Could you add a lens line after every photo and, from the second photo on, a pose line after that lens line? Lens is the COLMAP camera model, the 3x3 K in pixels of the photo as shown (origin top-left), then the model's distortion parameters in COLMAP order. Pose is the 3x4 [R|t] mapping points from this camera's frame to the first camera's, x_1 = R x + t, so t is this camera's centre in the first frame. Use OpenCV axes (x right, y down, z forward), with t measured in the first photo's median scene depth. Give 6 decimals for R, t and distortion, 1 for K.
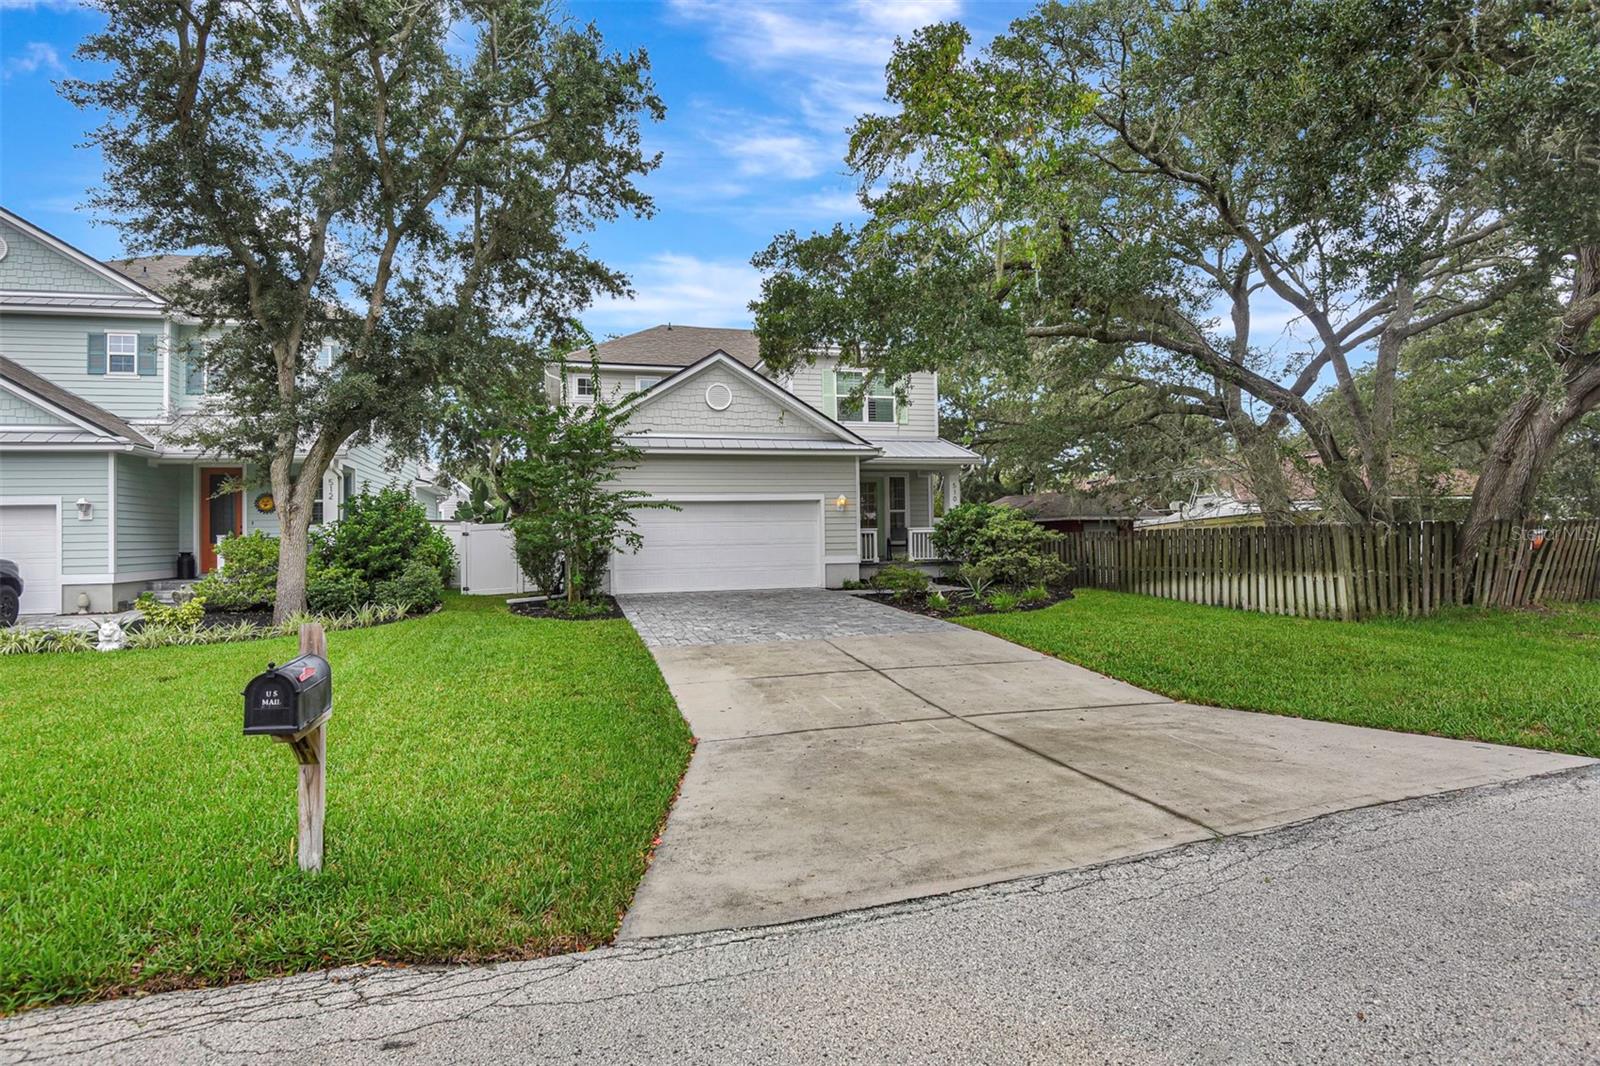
lens RADIAL K [[837.8, 0, 792.7], [0, 837.8, 526.8], [0, 0, 1]] dist [0.027982, -0.043052]
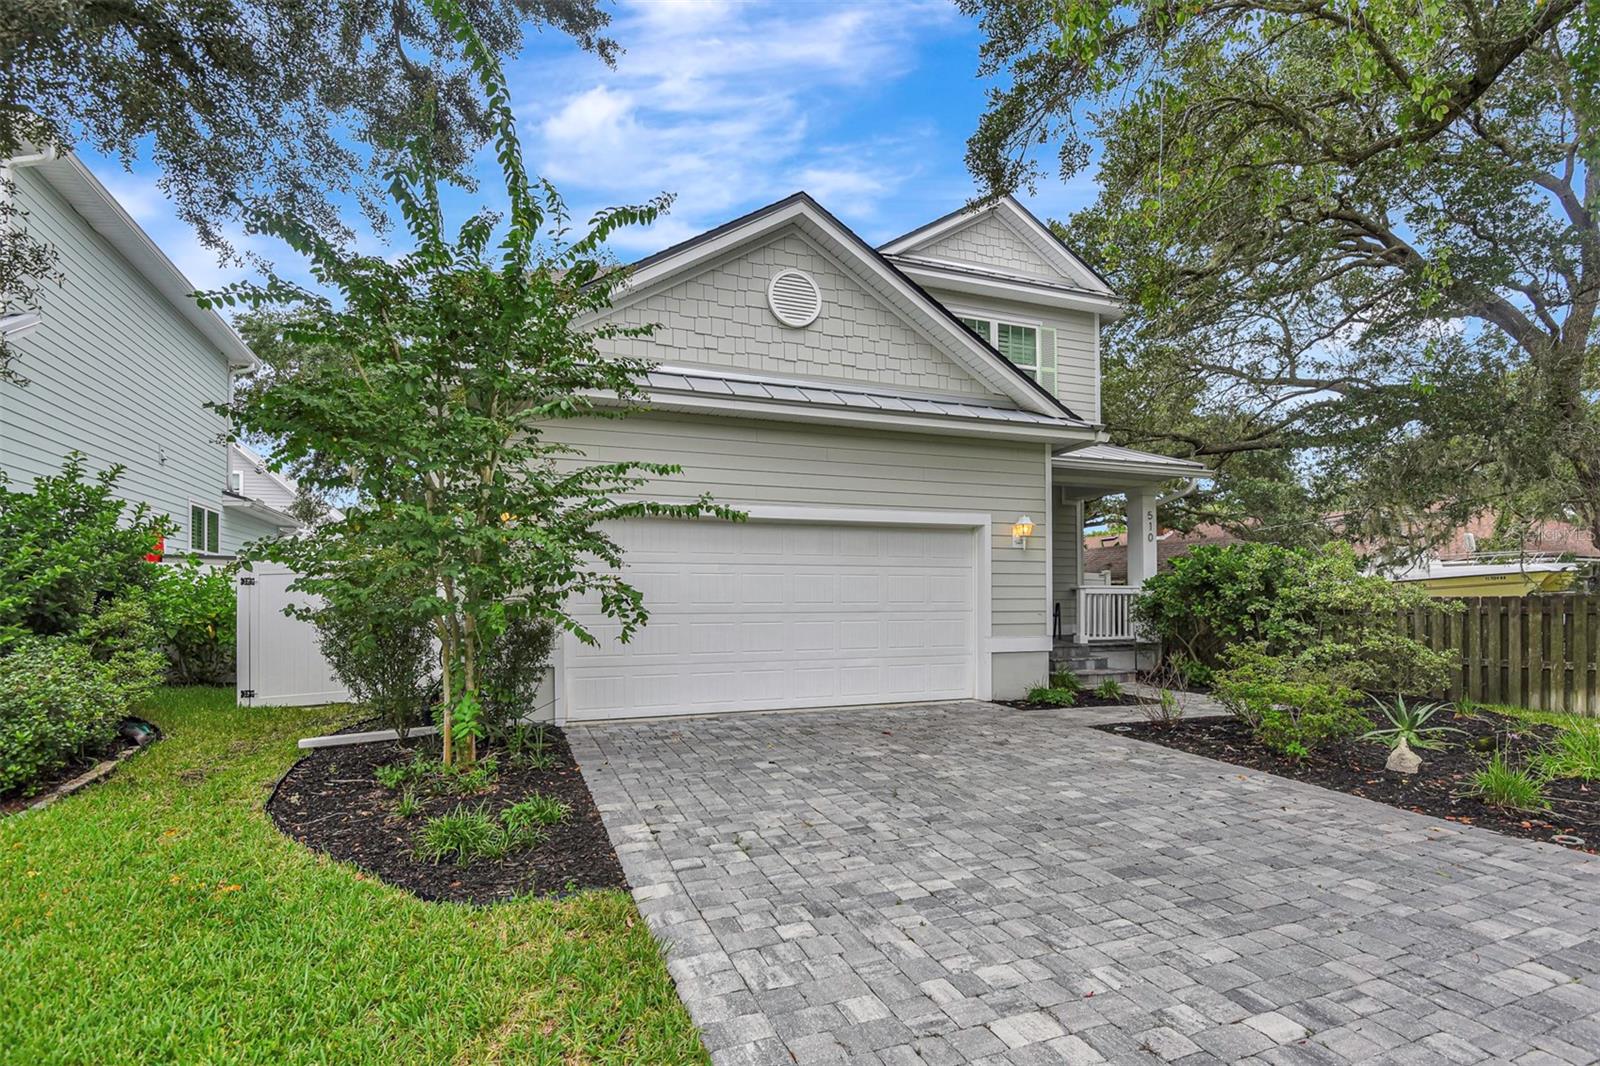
lens RADIAL K [[806.9, 0, 801.4], [0, 806.9, 584.0], [0, 0, 1]] dist [-0.013286, -0.019568]
pose [[0.995142, 0.017761, 0.096837, -0.141302], [-0.017542, 0.999841, -0.003107, 0.007407], [-0.096877, 0.001393, 0.995295, 0.616072]]
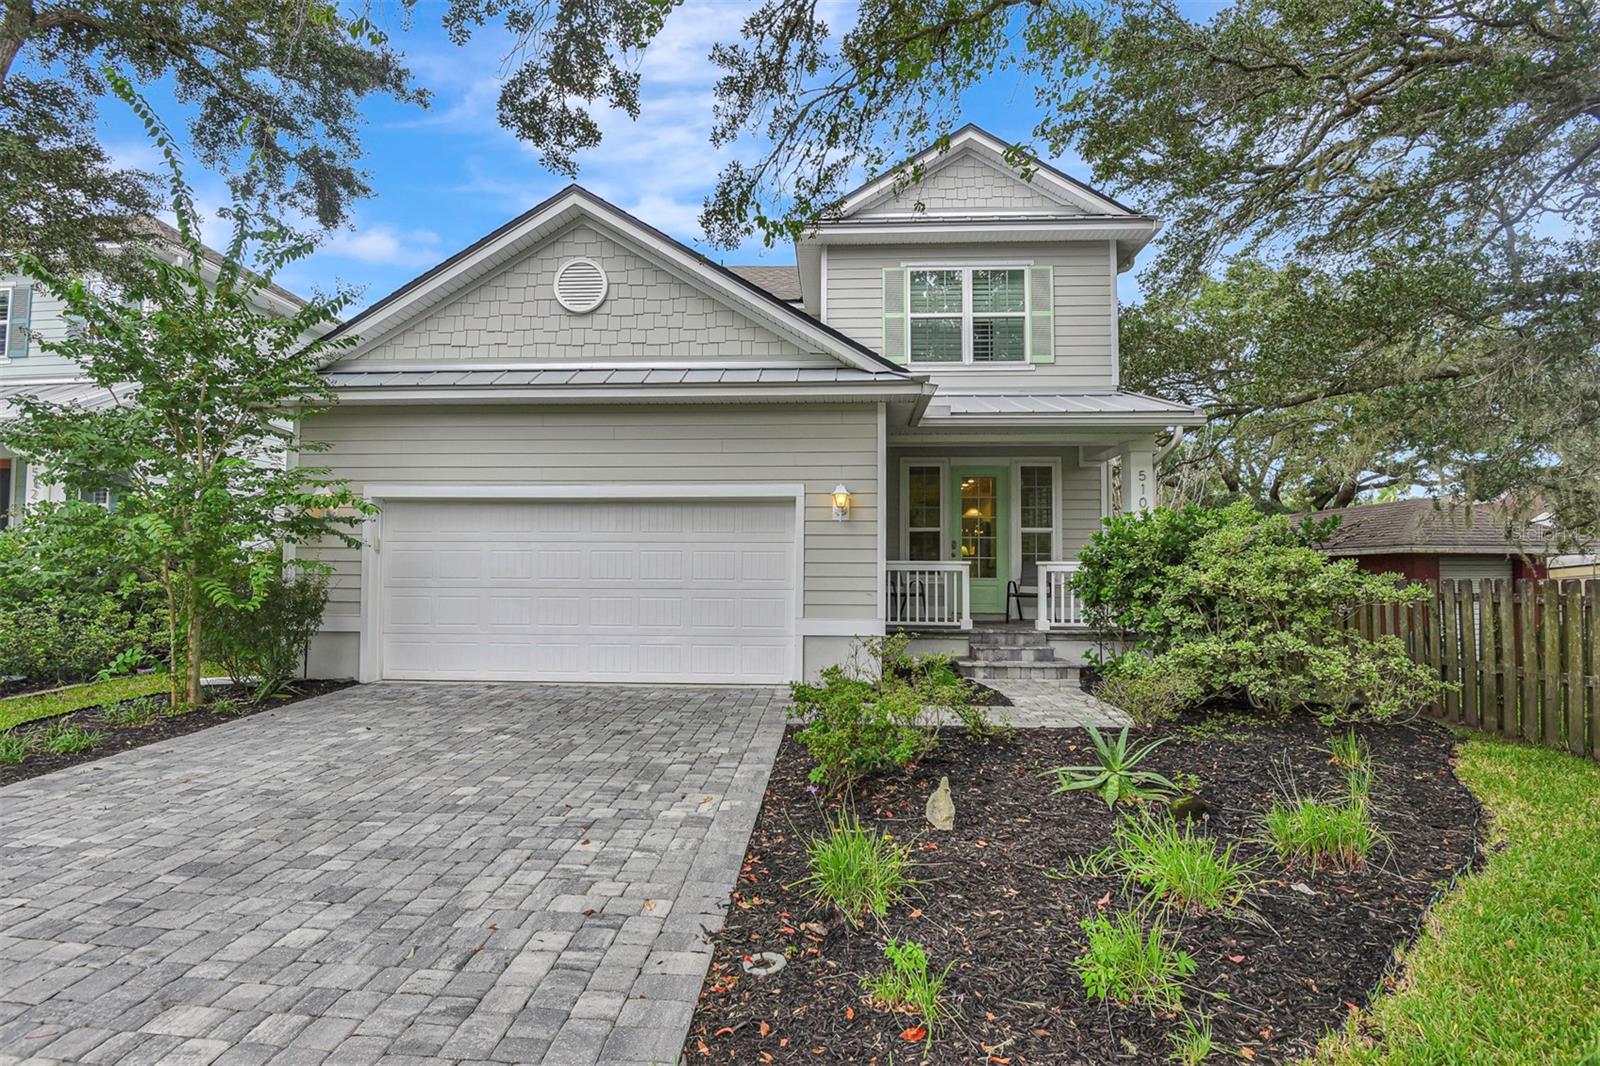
lens RADIAL K [[775.2, 0, 800.0], [0, 775.2, 533.0], [0, 0, 1]] dist [-0.017357, -0.015924]
pose [[0.946527, 0.006505, -0.322559, 0.201479], [-0.016667, 0.999448, -0.028753, 0.000179], [0.322194, 0.032592, 0.946113, 0.693954]]
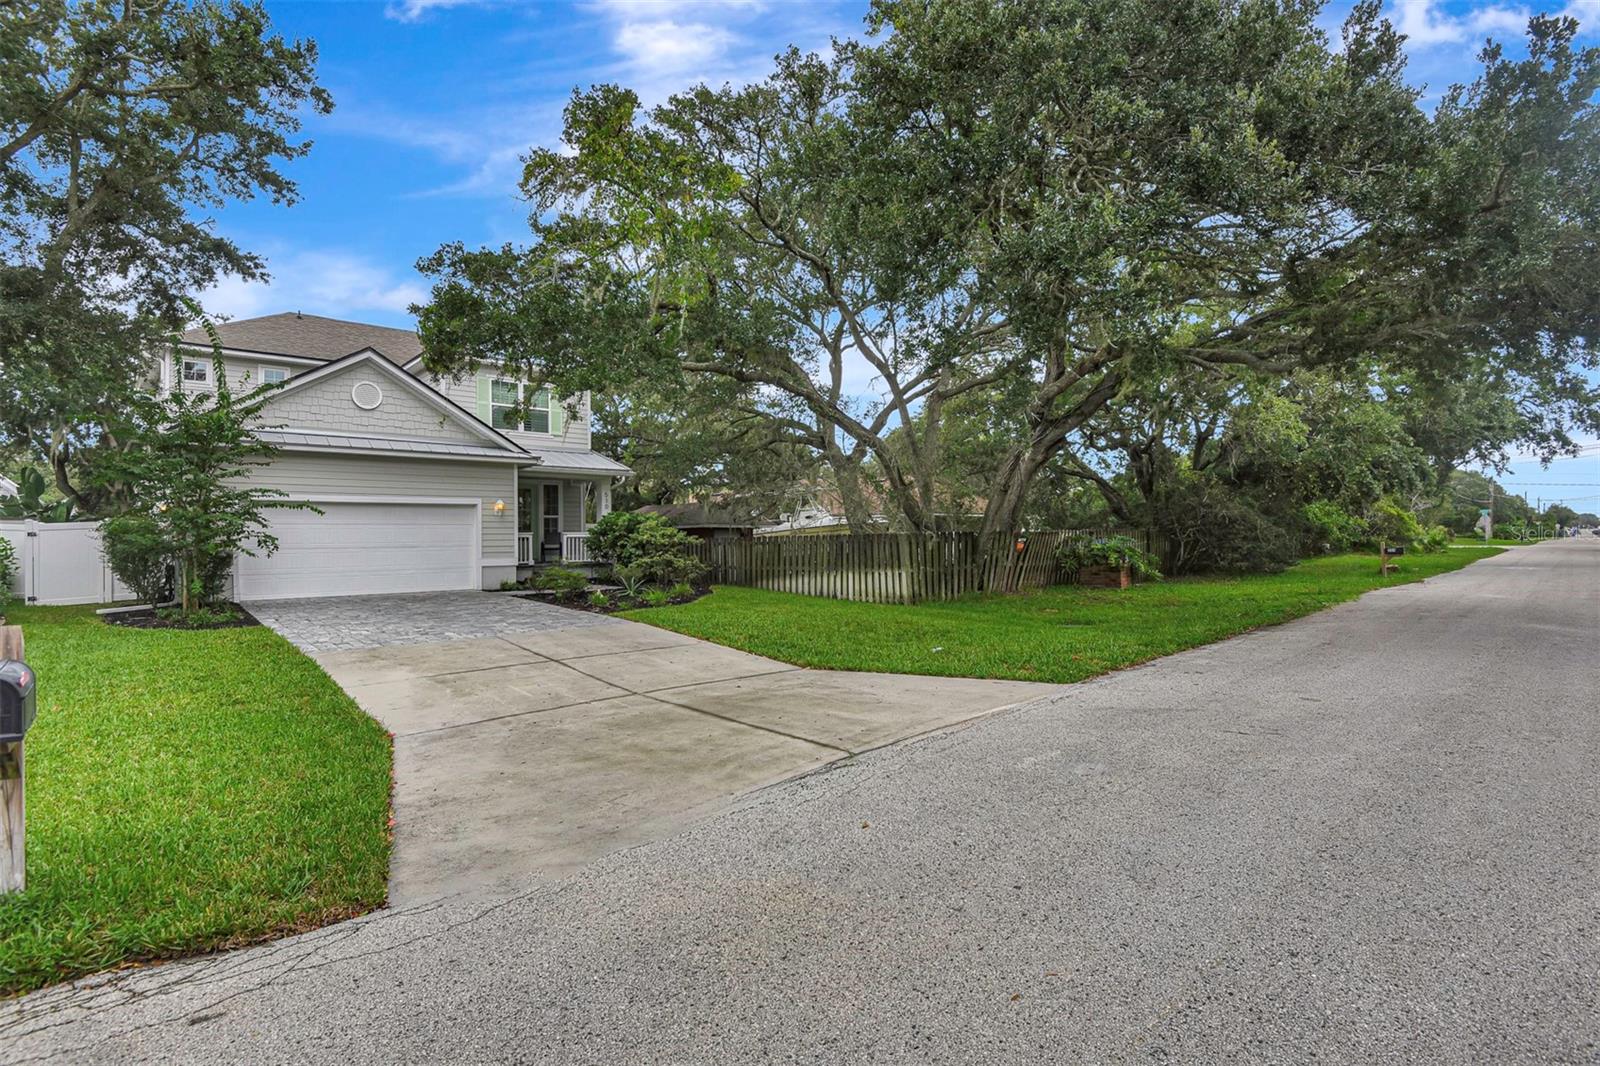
lens RADIAL K [[772.0, 0, 793.5], [0, 772.0, 537.3], [0, 0, 1]] dist [0.011172, -0.020034]
pose [[0.899421, 0.008099, 0.437009, -0.038212], [-0.010644, 0.999938, 0.003375, 0.001239], [-0.436955, -0.007688, 0.899451, -0.028295]]
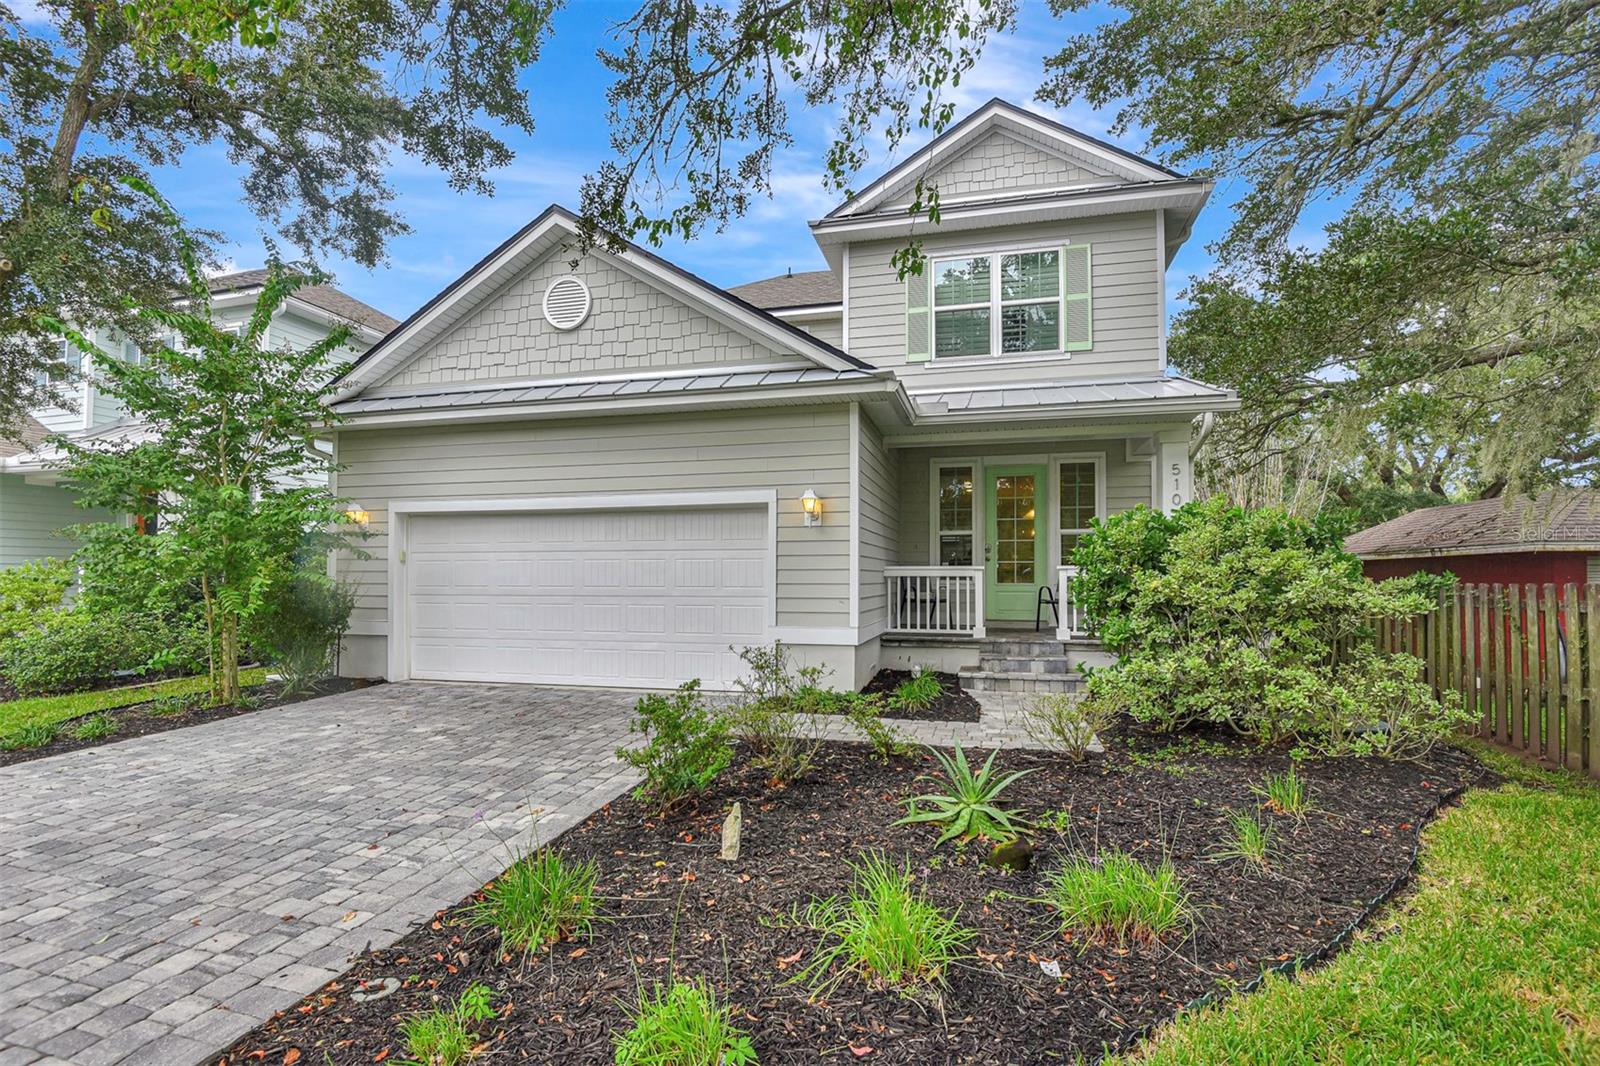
lens RADIAL K [[757.5, 0, 808.7], [0, 757.5, 557.2], [0, 0, 1]] dist [-0.022152, -0.012426]
pose [[0.868213, 0.005137, -0.496165, 0.297079], [-0.006034, 0.999982, -0.000206, -0.003069], [0.496155, 0.003172, 0.868228, 0.760940]]
